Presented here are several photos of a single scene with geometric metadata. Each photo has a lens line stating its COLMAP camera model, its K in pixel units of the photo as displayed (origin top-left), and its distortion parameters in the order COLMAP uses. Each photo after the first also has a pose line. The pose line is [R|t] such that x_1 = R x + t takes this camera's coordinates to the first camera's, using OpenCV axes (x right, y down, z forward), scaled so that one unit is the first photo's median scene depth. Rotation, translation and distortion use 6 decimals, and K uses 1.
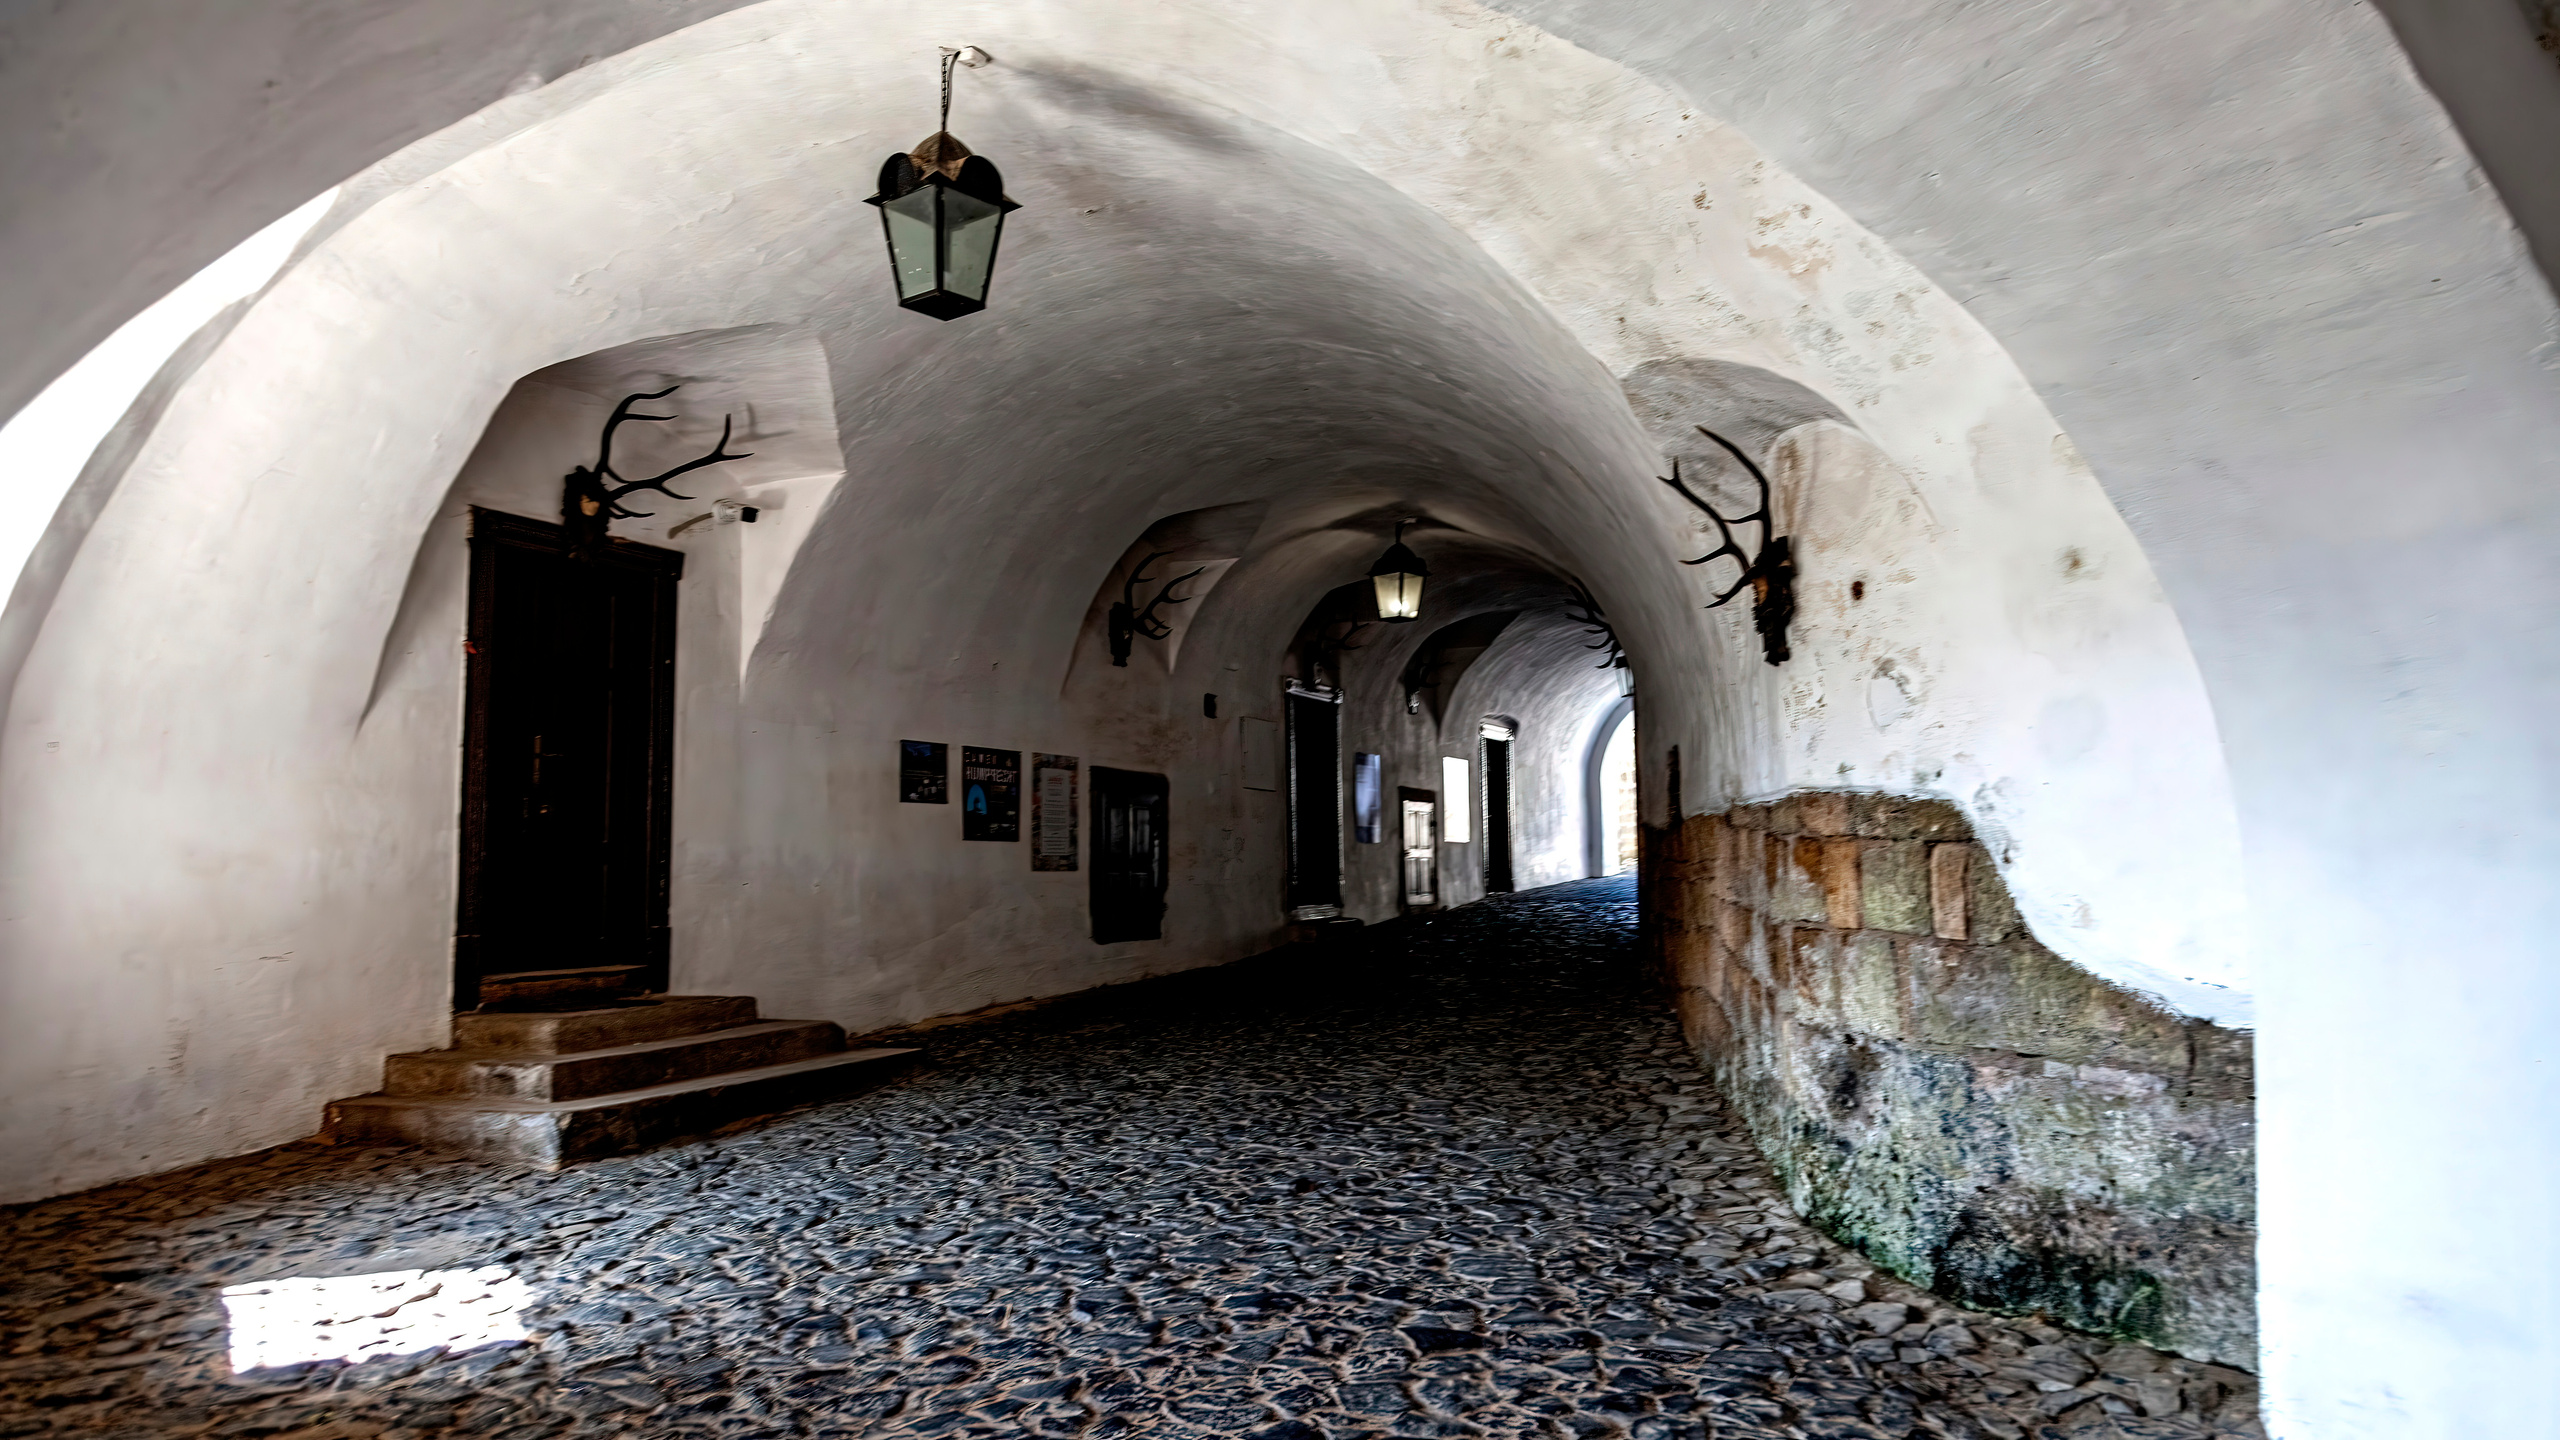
lens RADIAL K [[1690.7, 0, 1280.0], [0, 1690.7, 720.0], [0, 0, 1]] dist [0.048135, -0.002977]
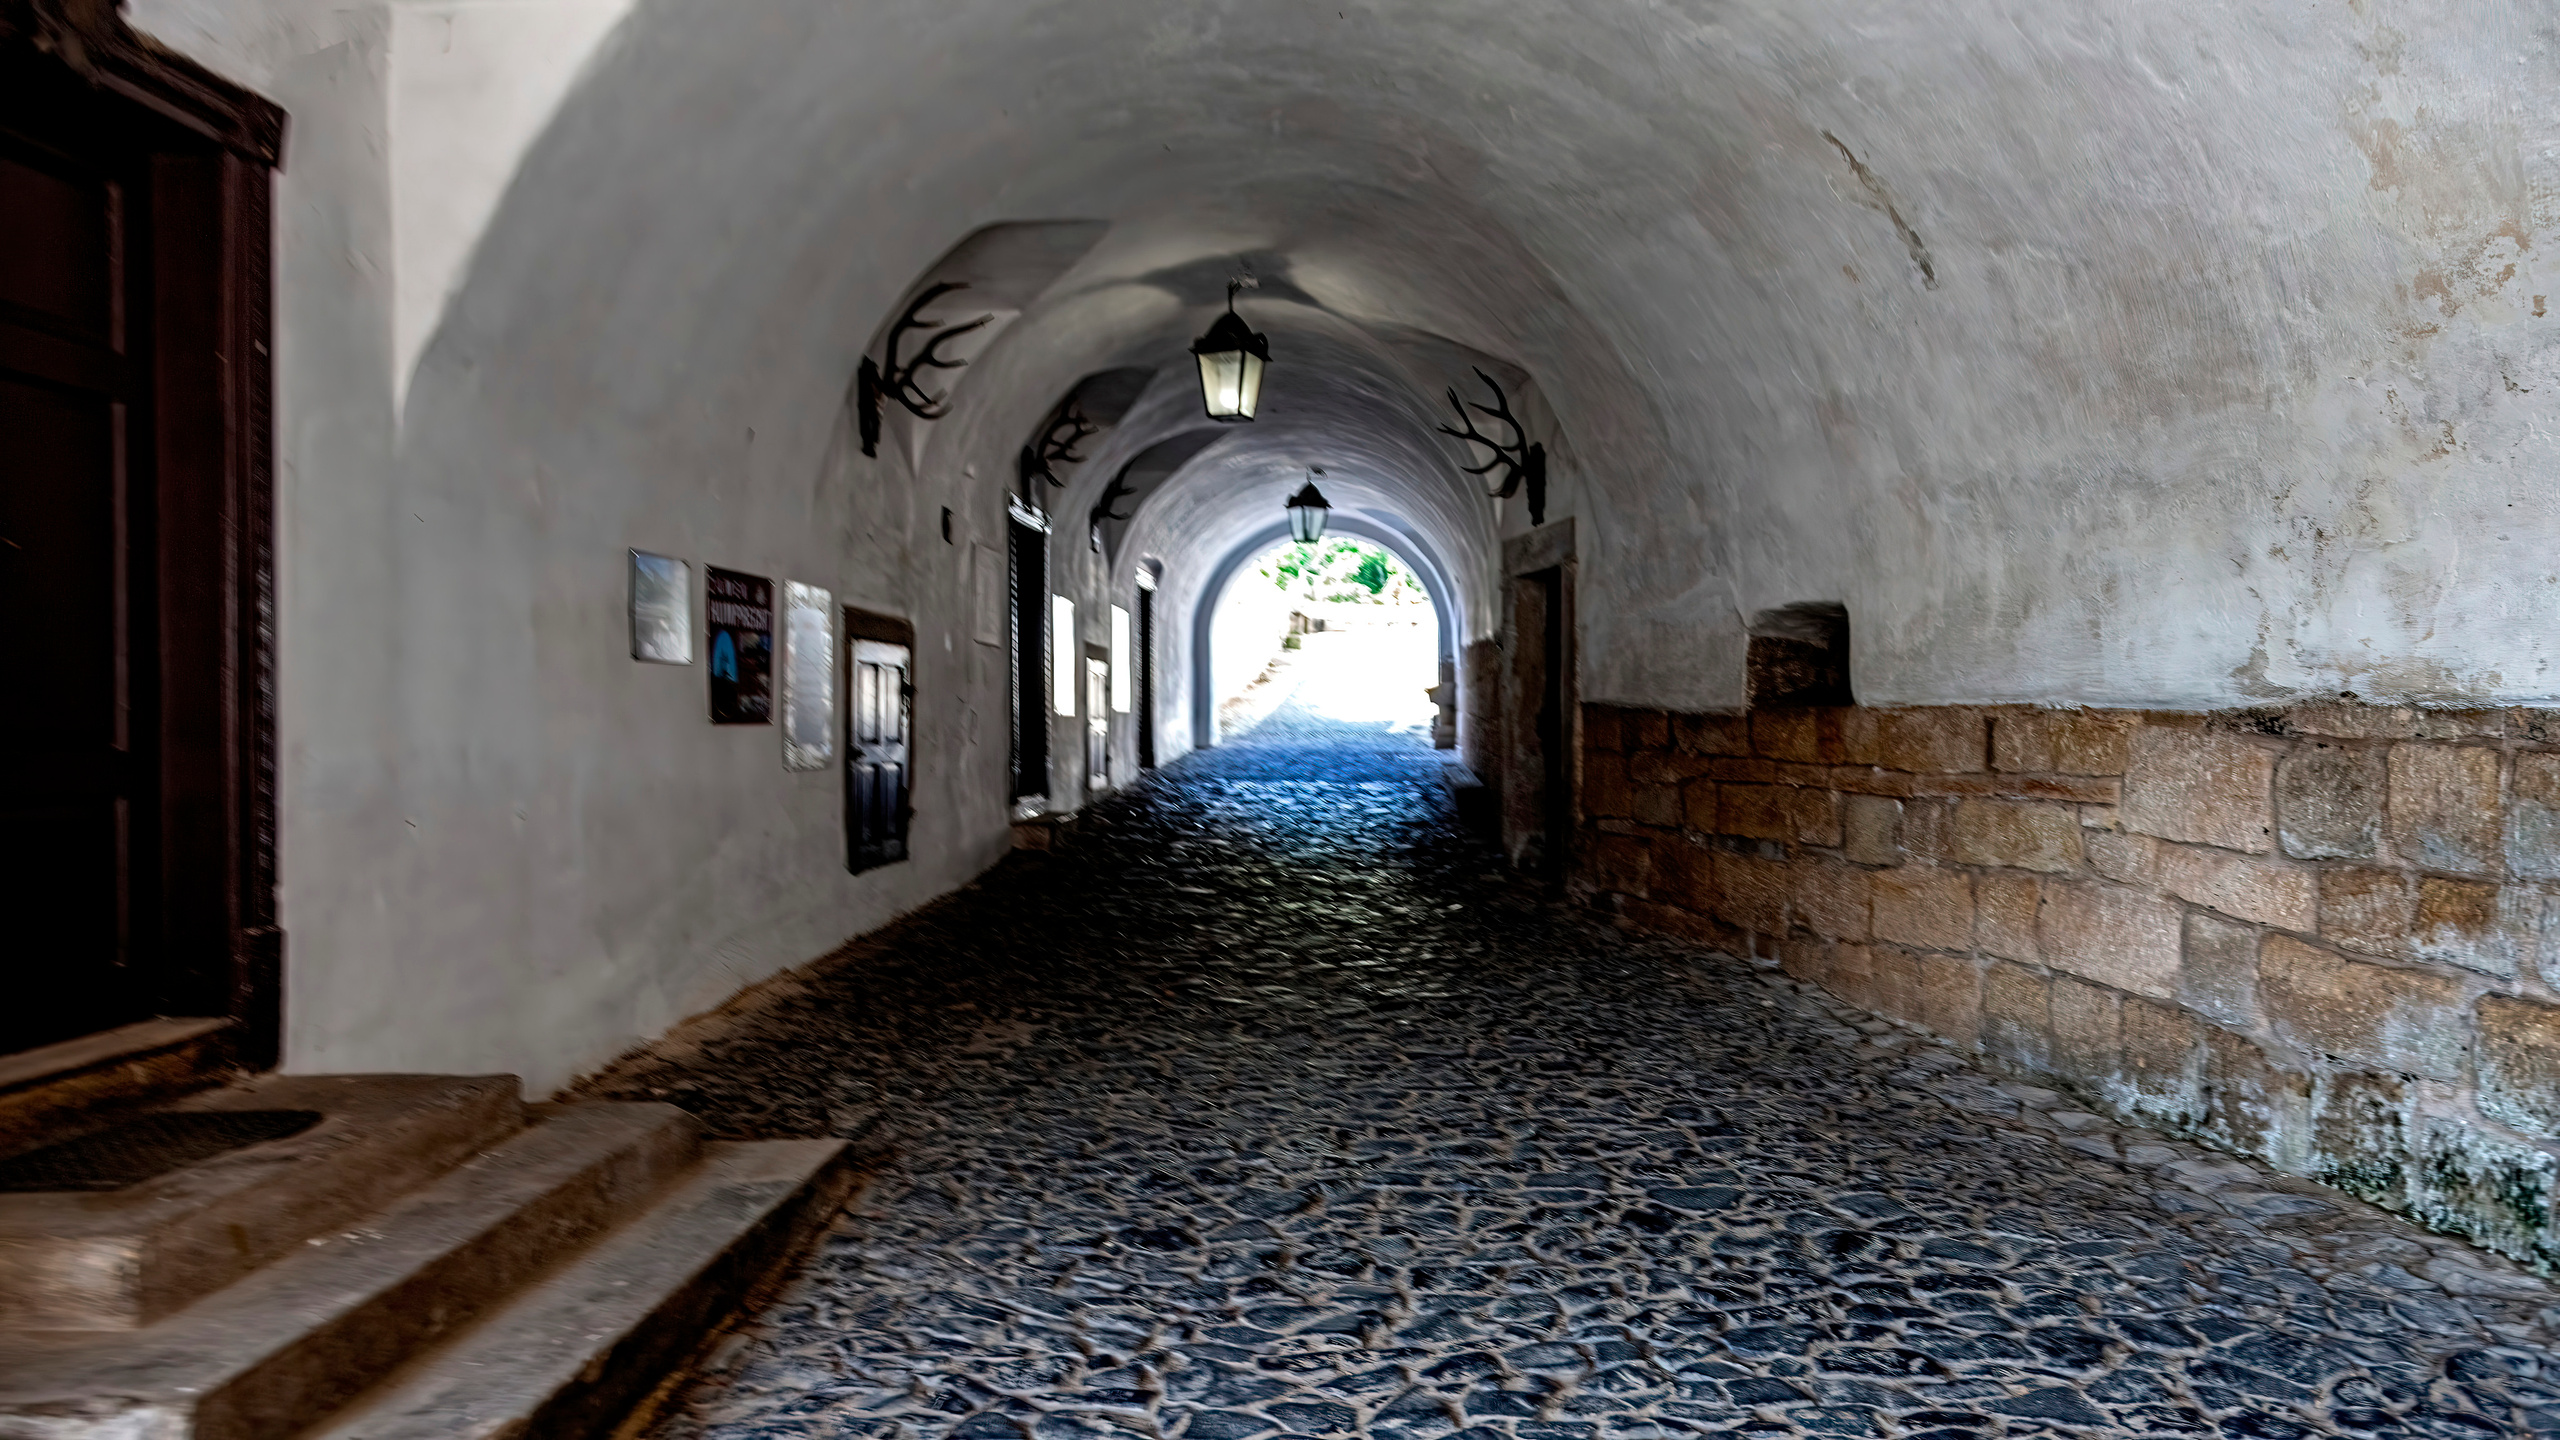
lens RADIAL K [[1690.7, 0, 1280.0], [0, 1690.7, 720.0], [0, 0, 1]] dist [0.048135, -0.002977]
pose [[0.932254, 0.005080, 0.361768, -0.176383], [-0.036728, 0.996065, 0.080660, 0.011119], [-0.359934, -0.088483, 0.928772, 0.303544]]
